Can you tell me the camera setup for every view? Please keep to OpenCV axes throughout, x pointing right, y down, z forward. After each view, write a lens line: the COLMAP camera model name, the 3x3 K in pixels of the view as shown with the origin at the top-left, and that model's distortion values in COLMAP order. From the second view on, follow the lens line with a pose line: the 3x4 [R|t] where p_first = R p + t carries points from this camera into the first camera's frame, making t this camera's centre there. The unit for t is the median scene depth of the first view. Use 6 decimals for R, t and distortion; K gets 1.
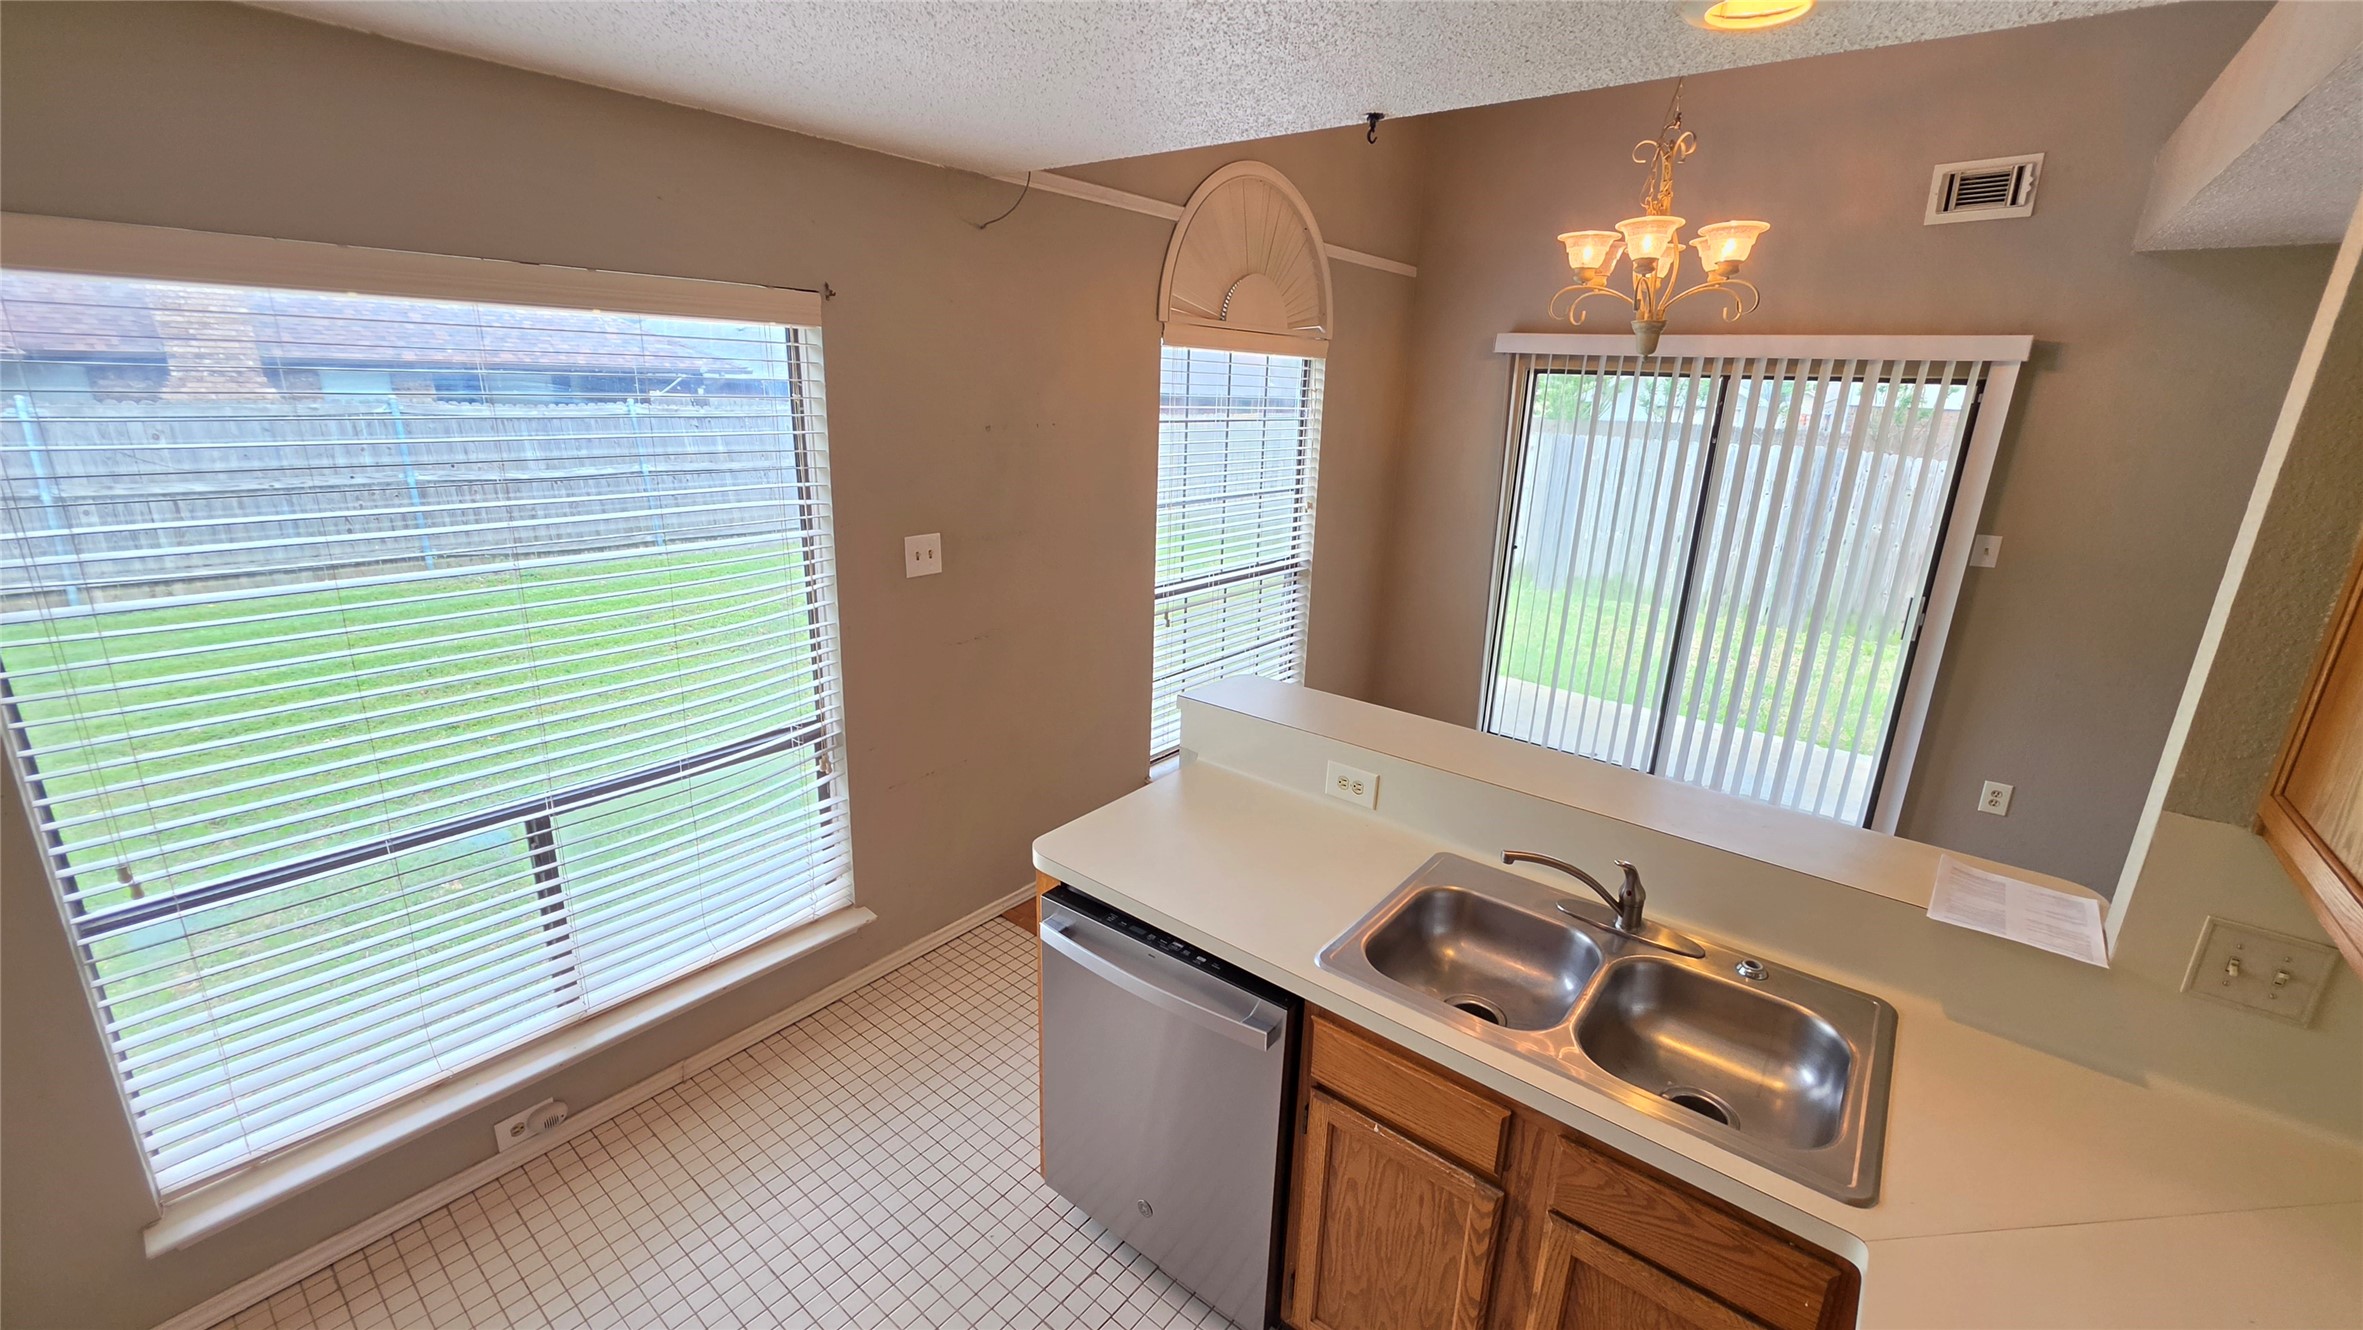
lens RADIAL K [[946.6, 0, 1184.0], [0, 946.6, 657.2], [0, 0, 1]] dist [-0.006651, 0.001931]
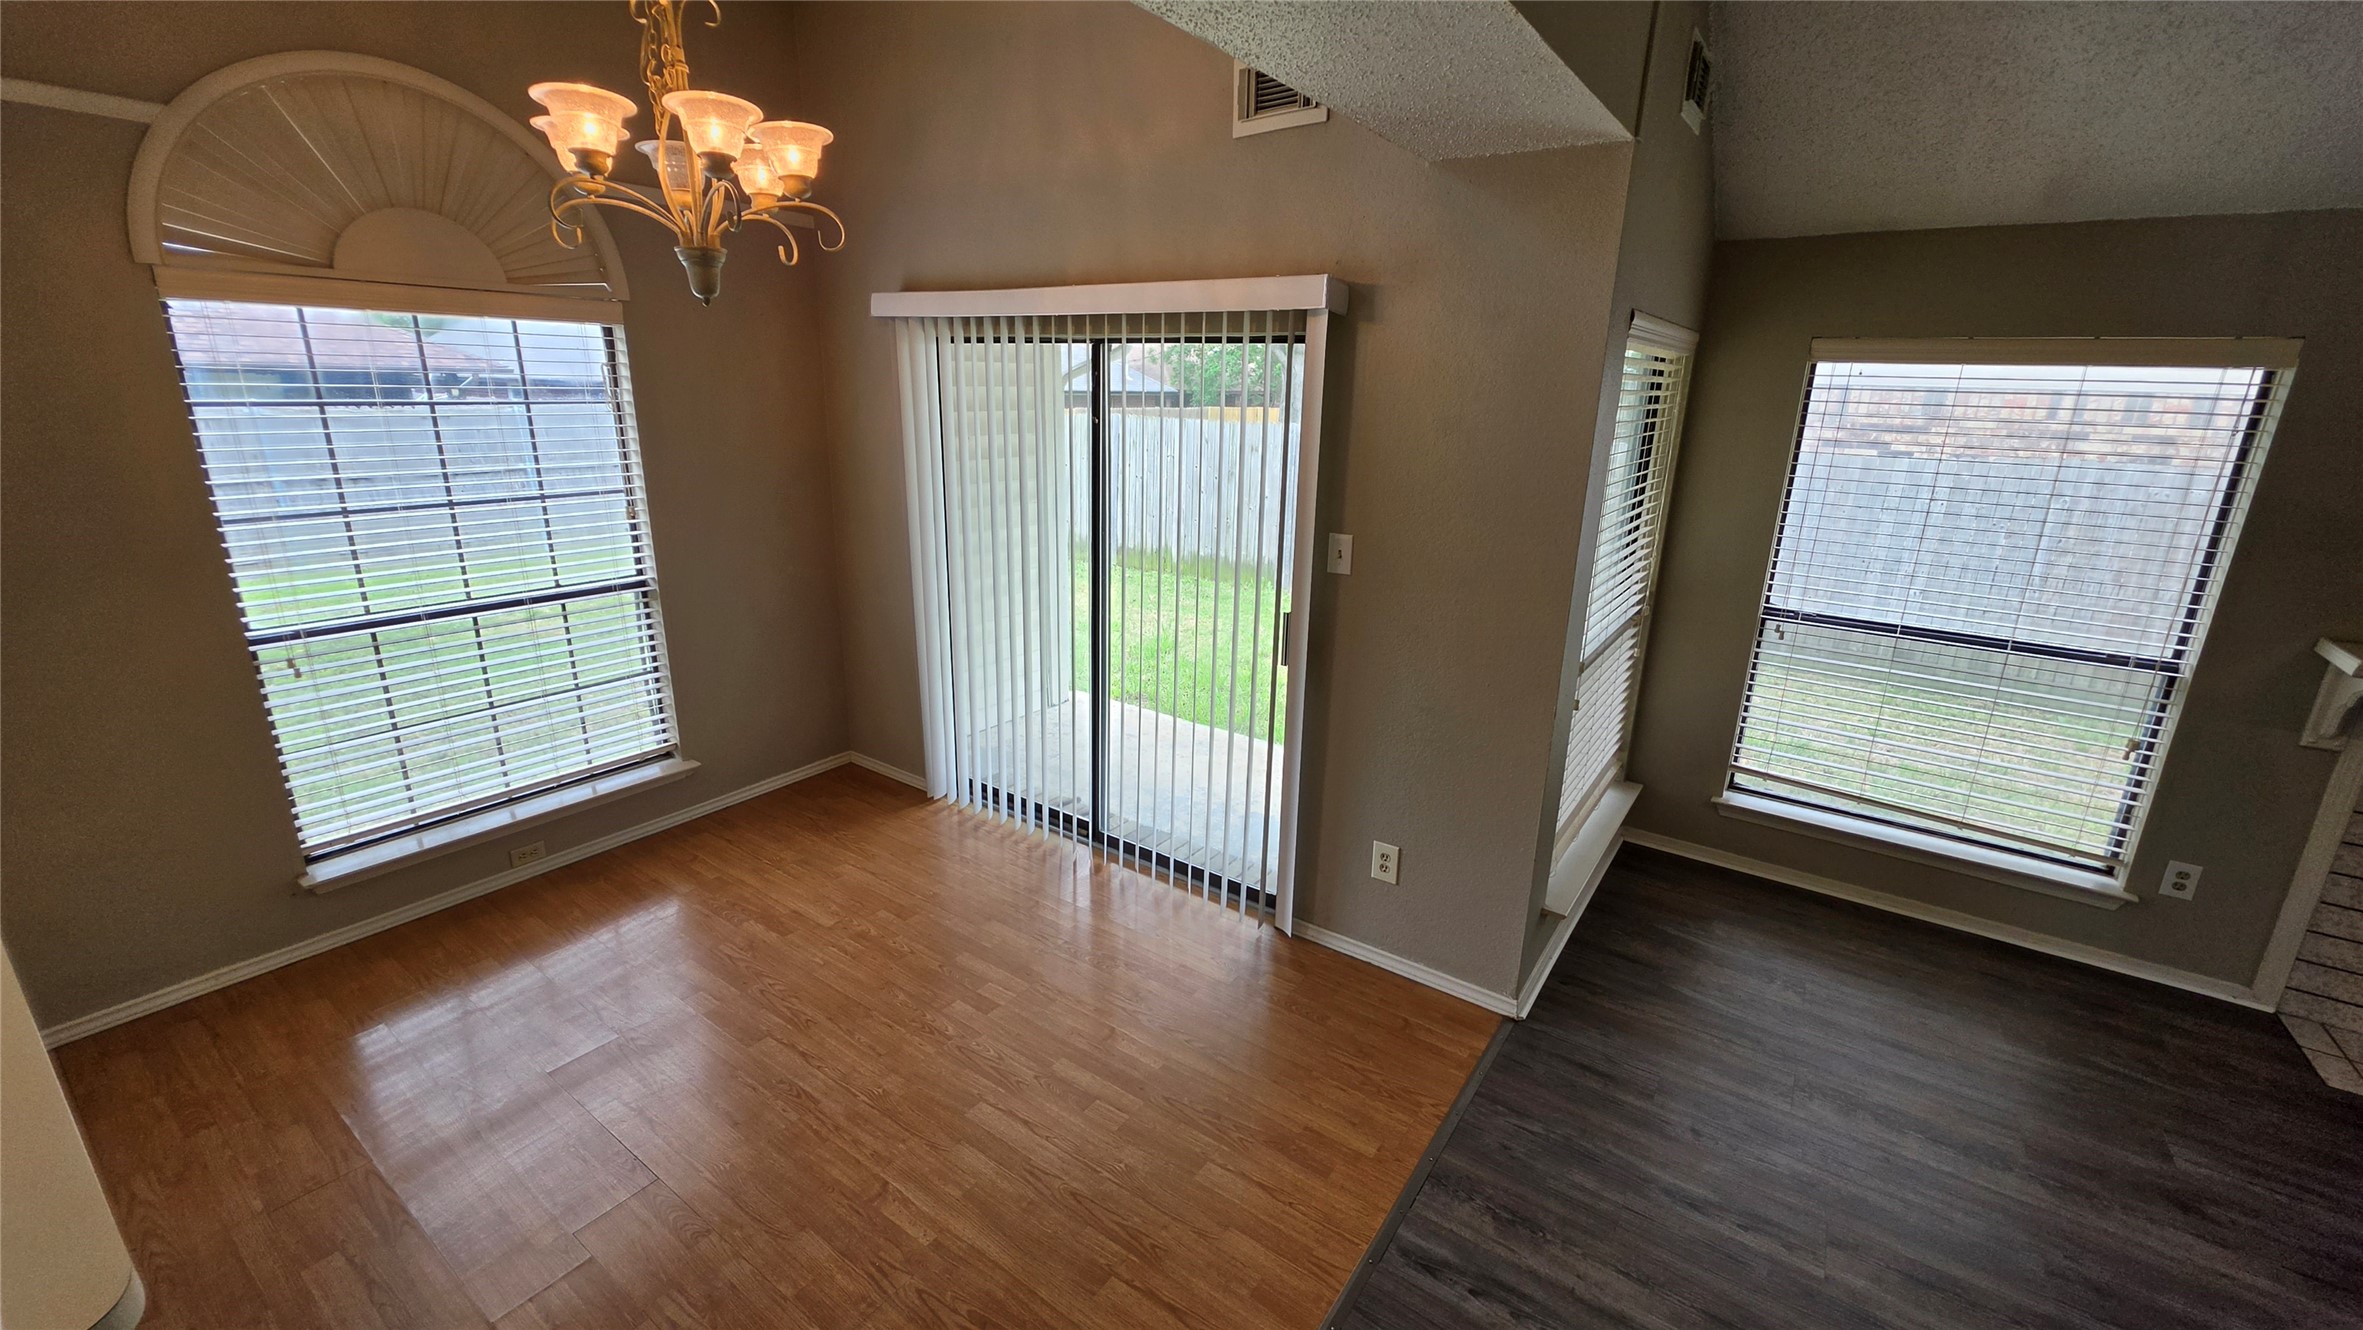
lens RADIAL K [[946.6, 0, 1183.8], [0, 946.6, 654.6], [0, 0, 1]] dist [-0.006651, 0.001931]
pose [[0.997912, -0.026991, 0.058683, 0.715183], [0.027133, 0.999630, -0.001630, -0.032554], [-0.058617, 0.003219, 0.998275, 0.233208]]
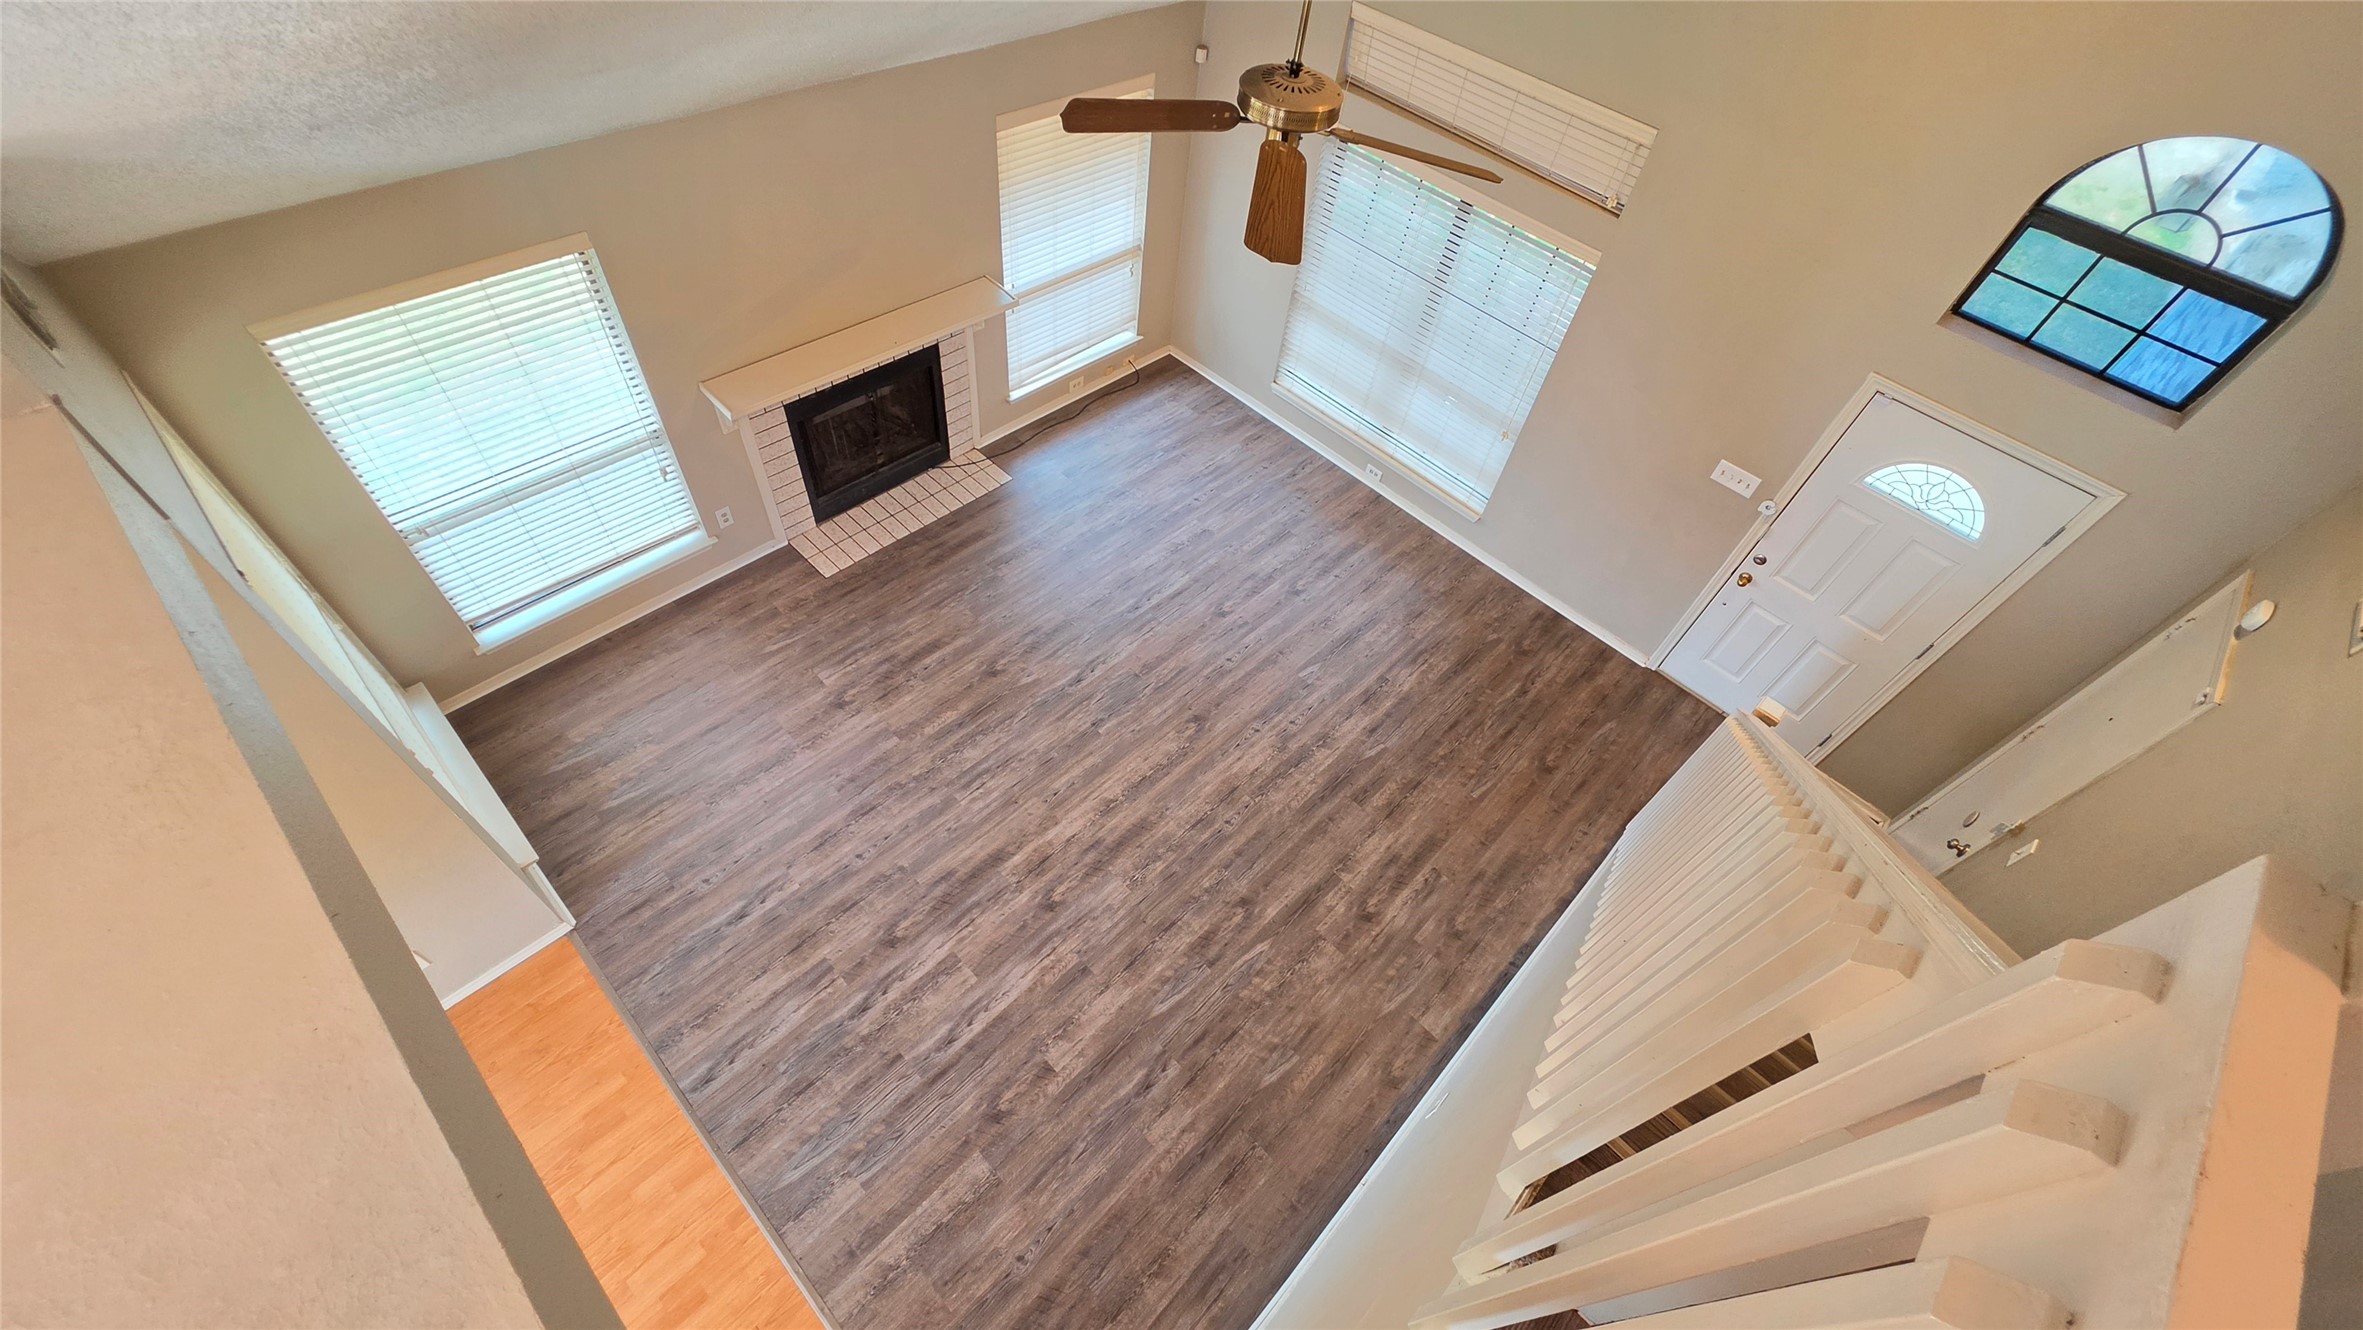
lens RADIAL K [[946.6, 0, 1183.2], [0, 946.6, 649.3], [0, 0, 1]] dist [-0.006651, 0.001931]
pose [[0.100199, -0.782319, 0.614766, 0.664075], [0.182764, 0.621834, 0.761525, -0.697909], [-0.978038, 0.036054, 0.205287, 0.029706]]
